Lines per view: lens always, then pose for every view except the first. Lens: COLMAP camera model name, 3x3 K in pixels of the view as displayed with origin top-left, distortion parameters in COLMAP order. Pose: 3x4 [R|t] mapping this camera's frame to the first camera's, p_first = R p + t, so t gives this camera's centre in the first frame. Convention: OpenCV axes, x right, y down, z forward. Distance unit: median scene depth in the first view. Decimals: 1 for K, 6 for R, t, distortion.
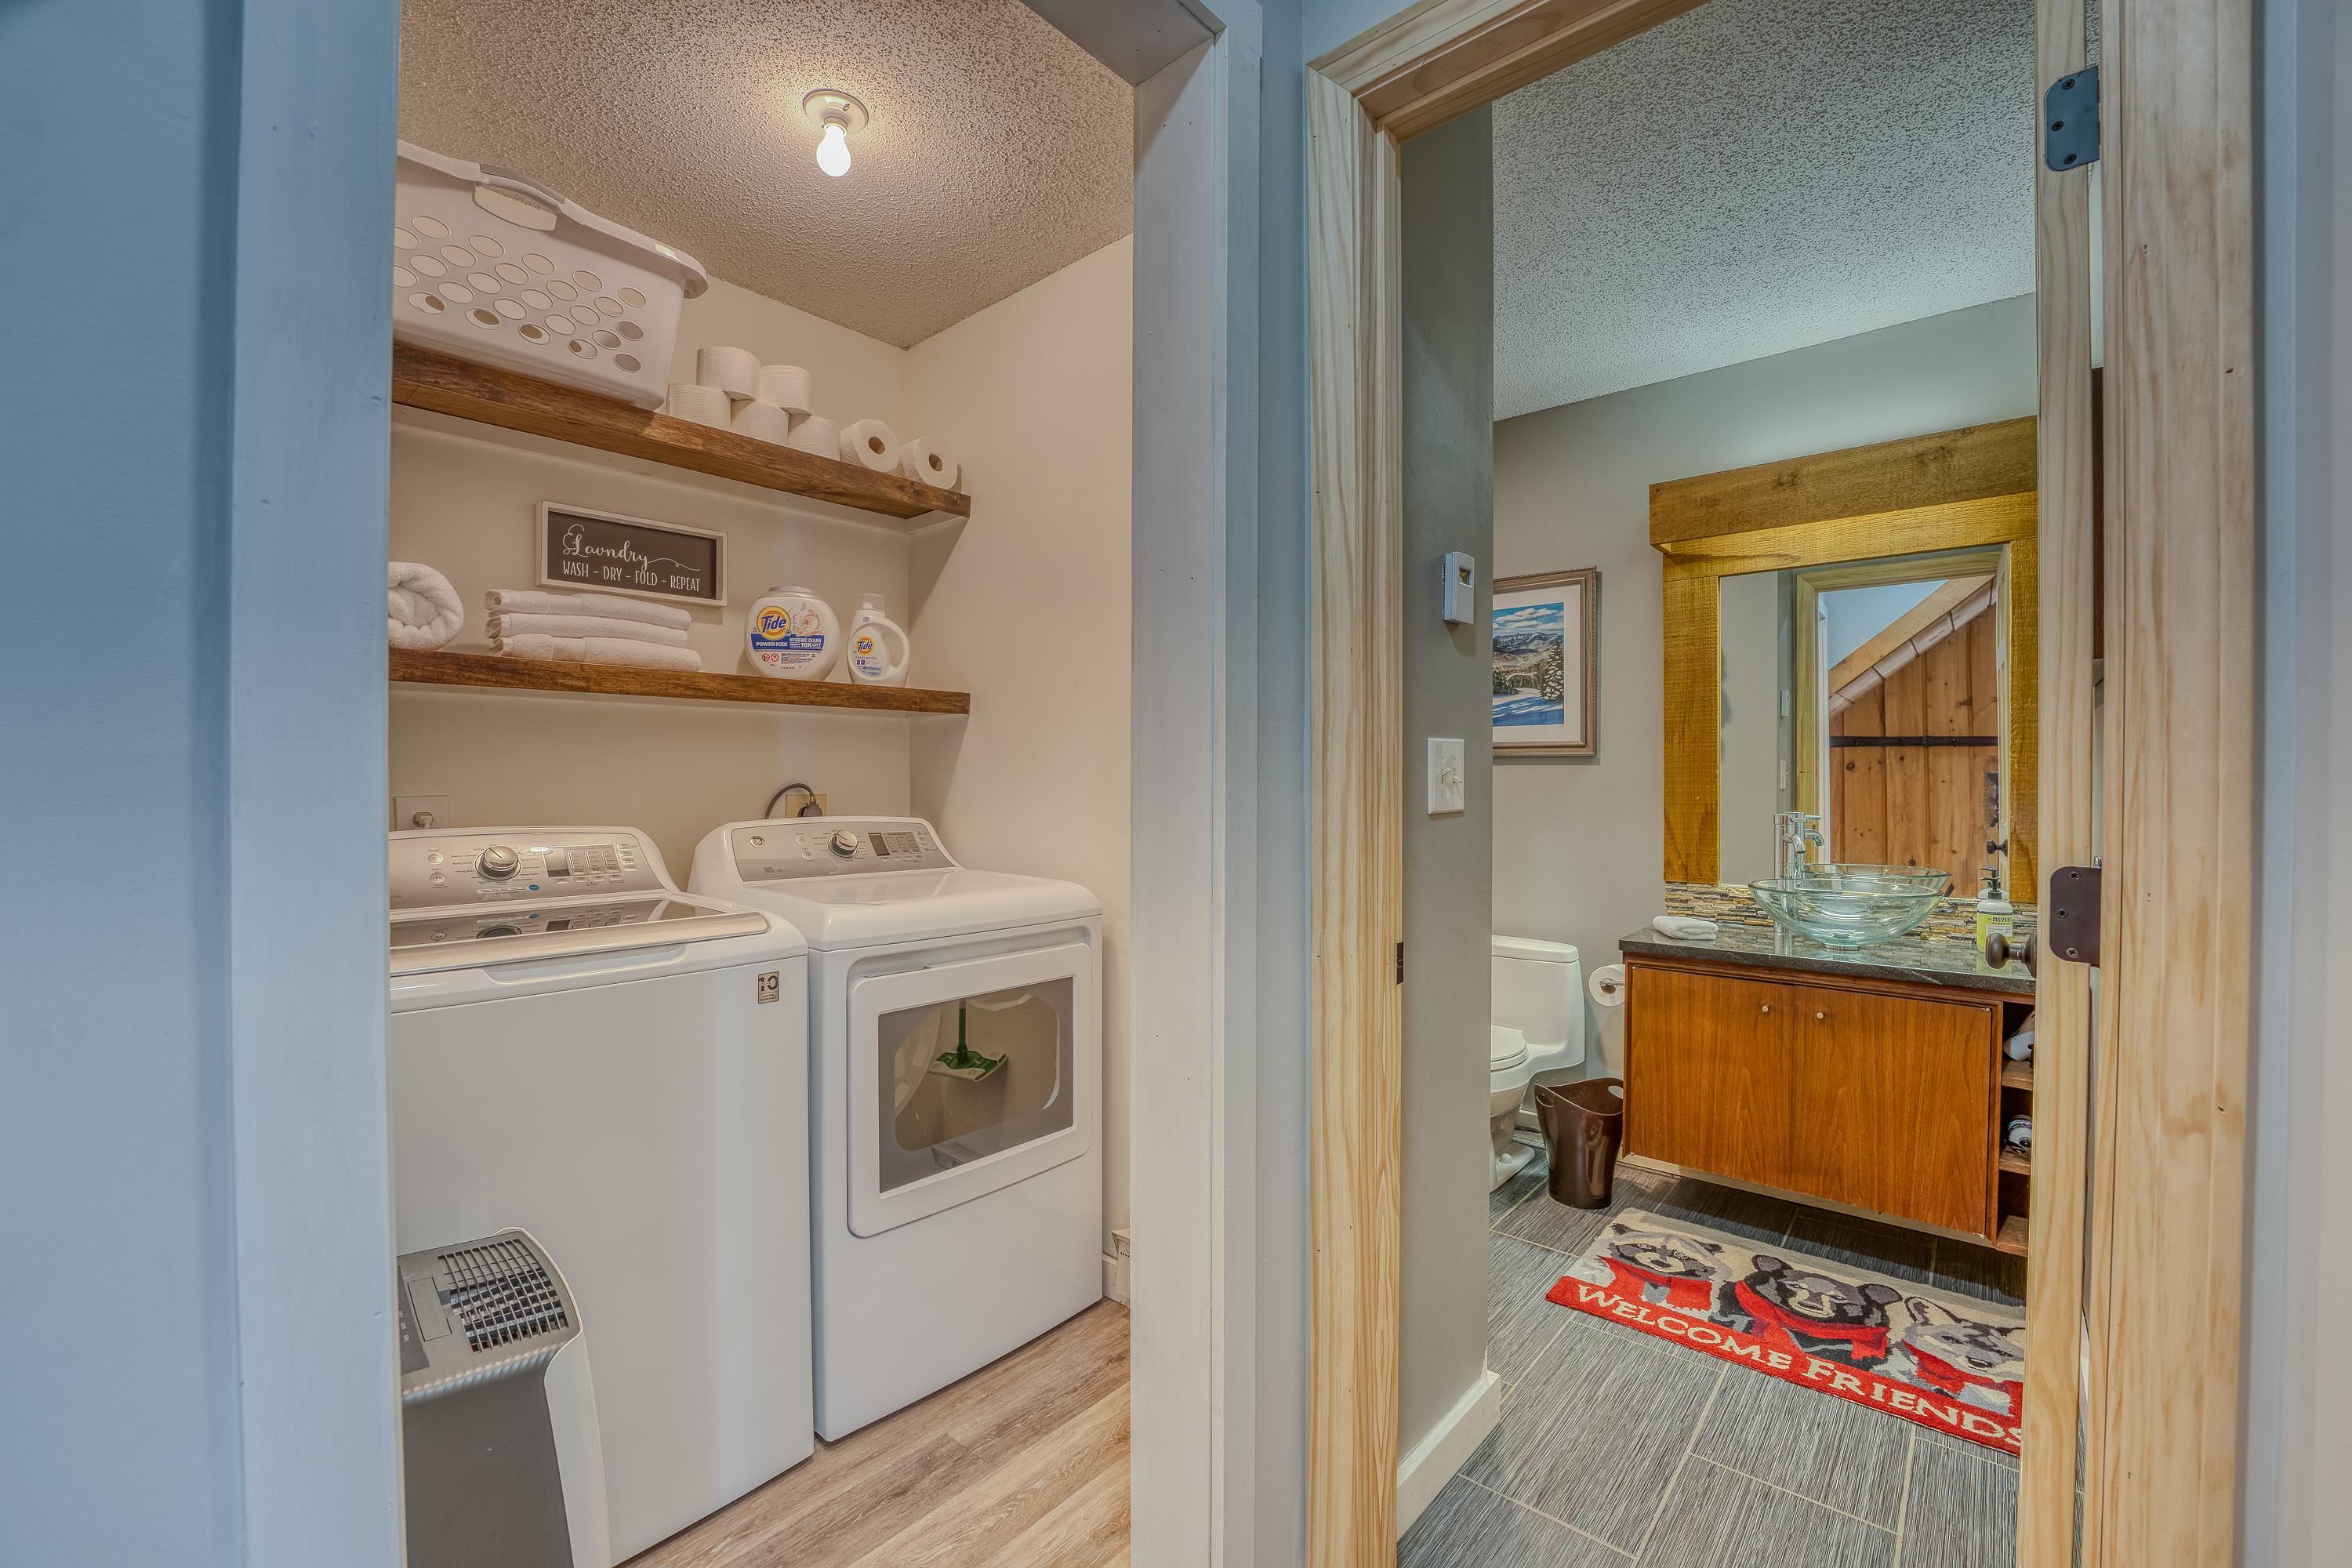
lens RADIAL K [[1088.4, 0, 1123.0], [0, 1088.4, 786.2], [0, 0, 1]] dist [-0.036366, -0.001216]
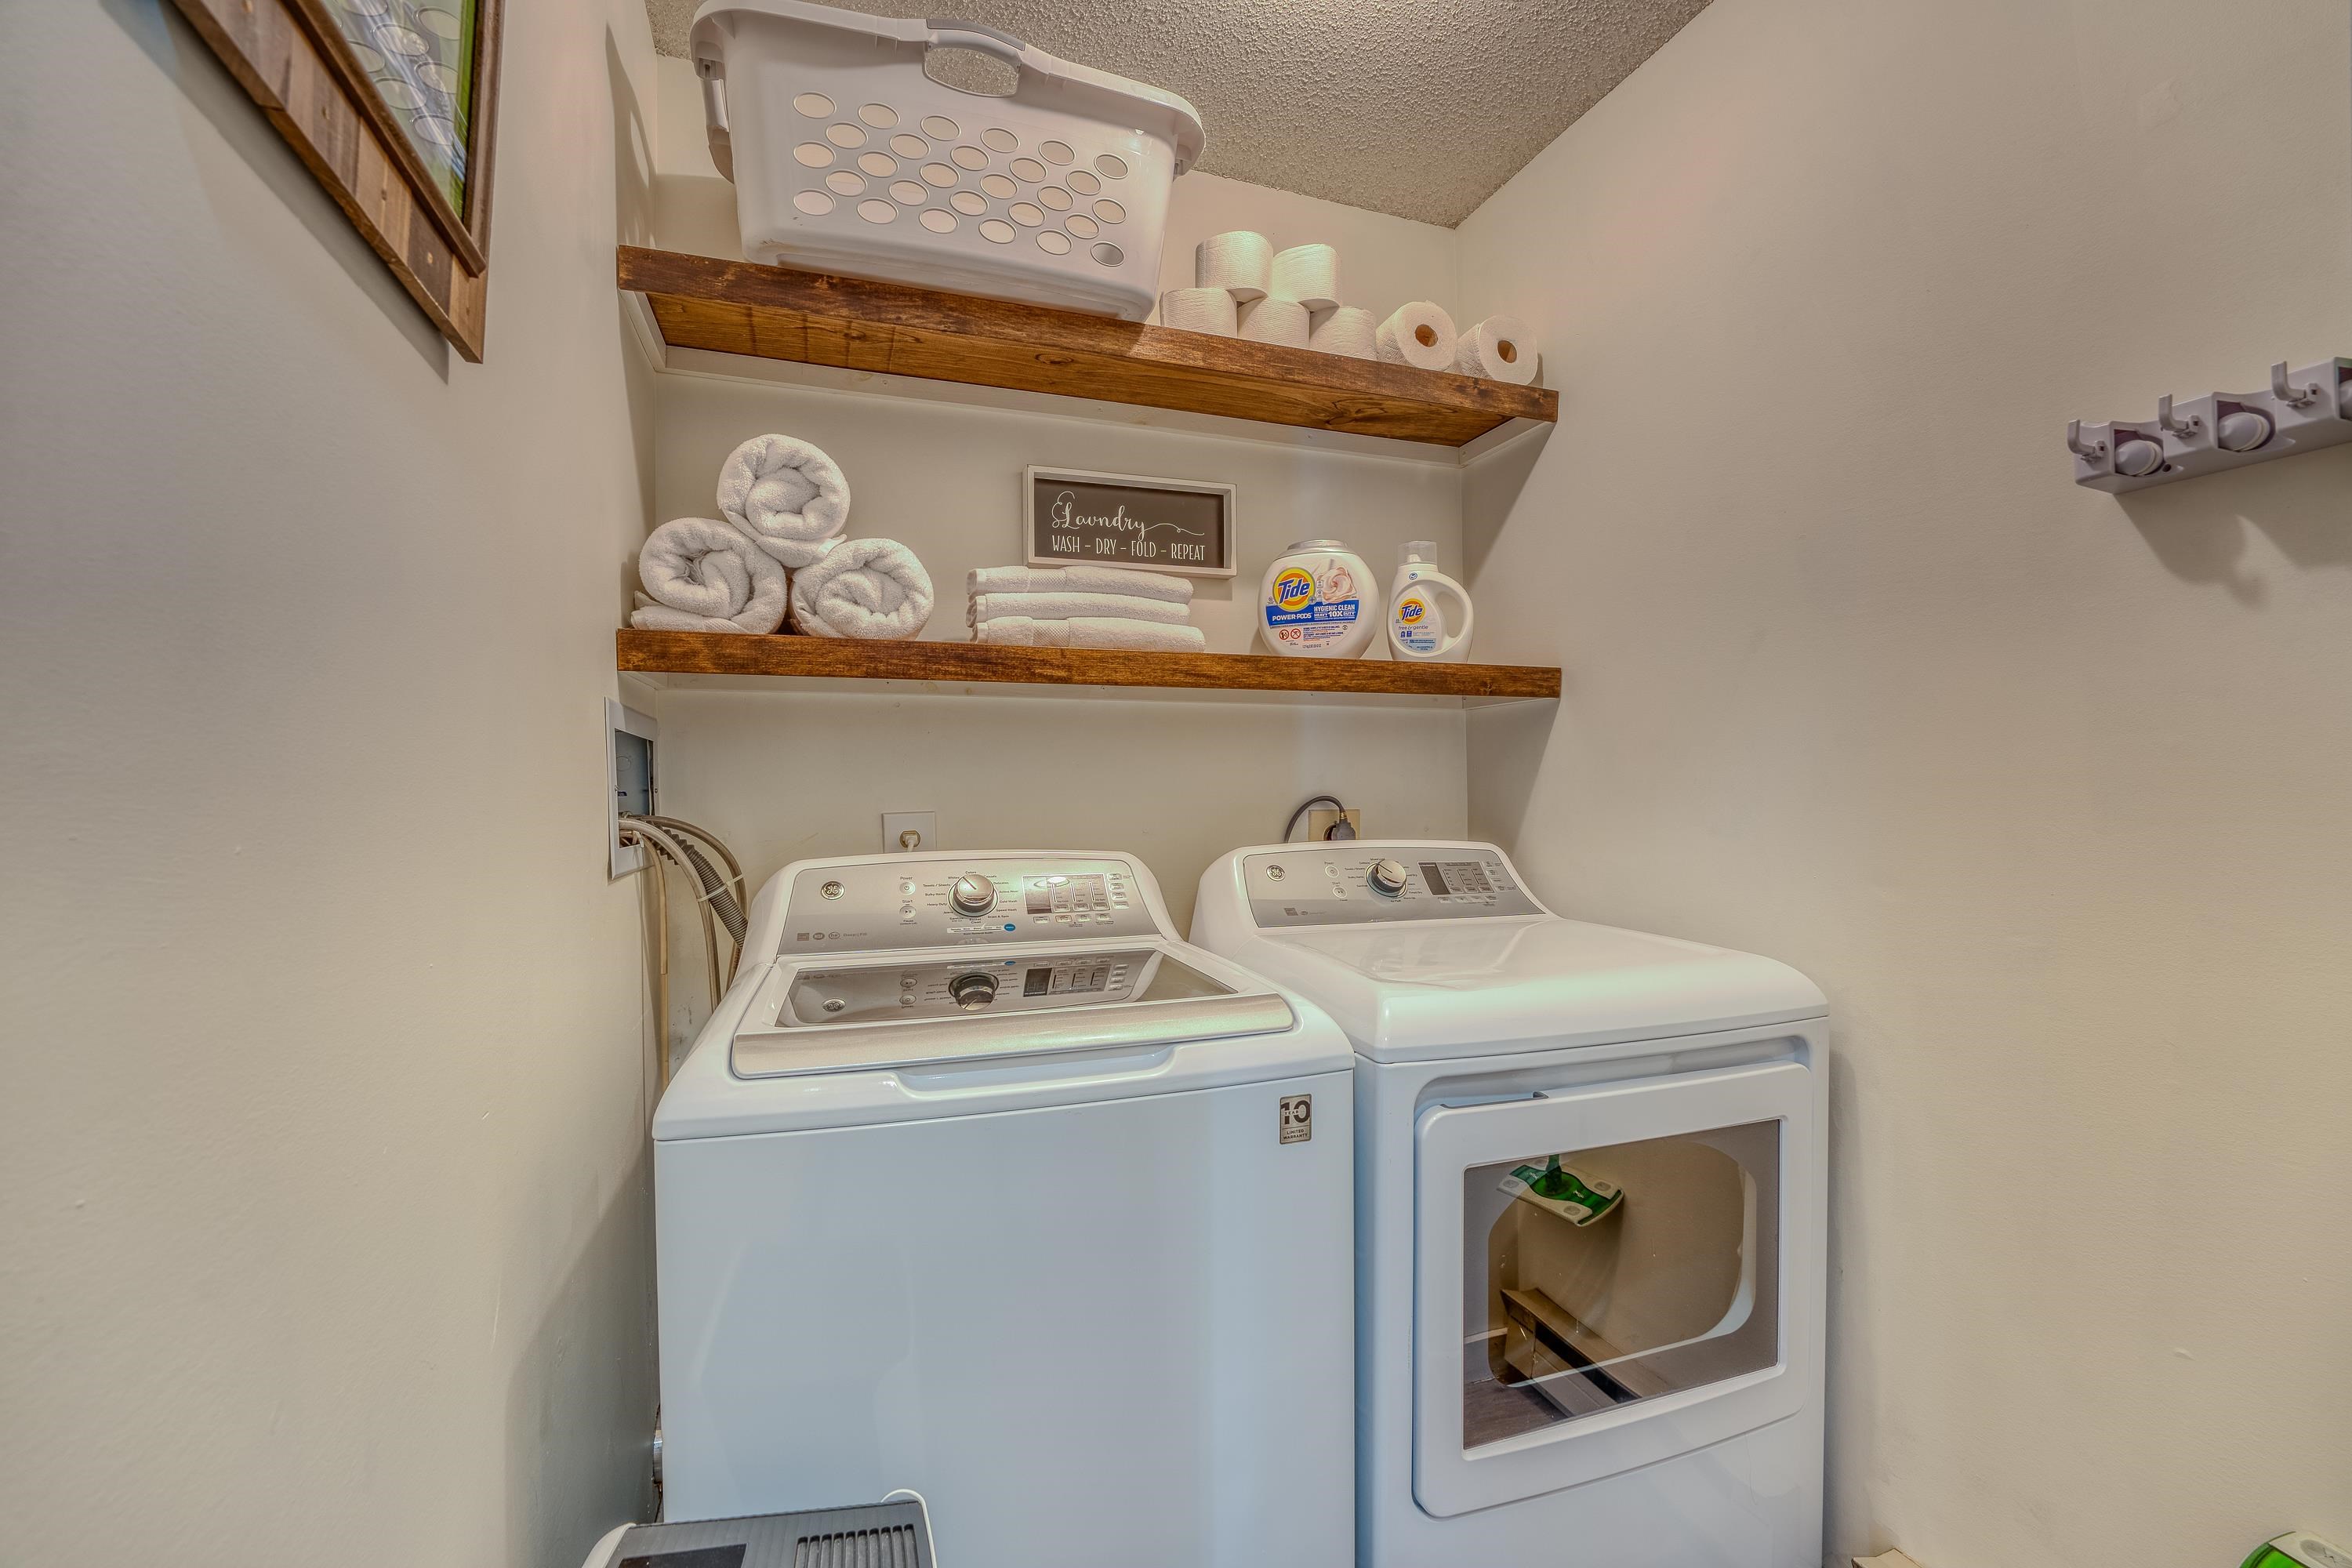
lens RADIAL K [[970.3, 0, 1168.8], [0, 970.3, 786.1], [0, 0, 1]] dist [-0.028442, 0.002511]
pose [[0.908859, -0.007524, -0.417037, -0.126242], [0.004966, 0.999962, -0.007219, -0.005935], [0.417075, 0.004490, 0.908861, 0.363196]]
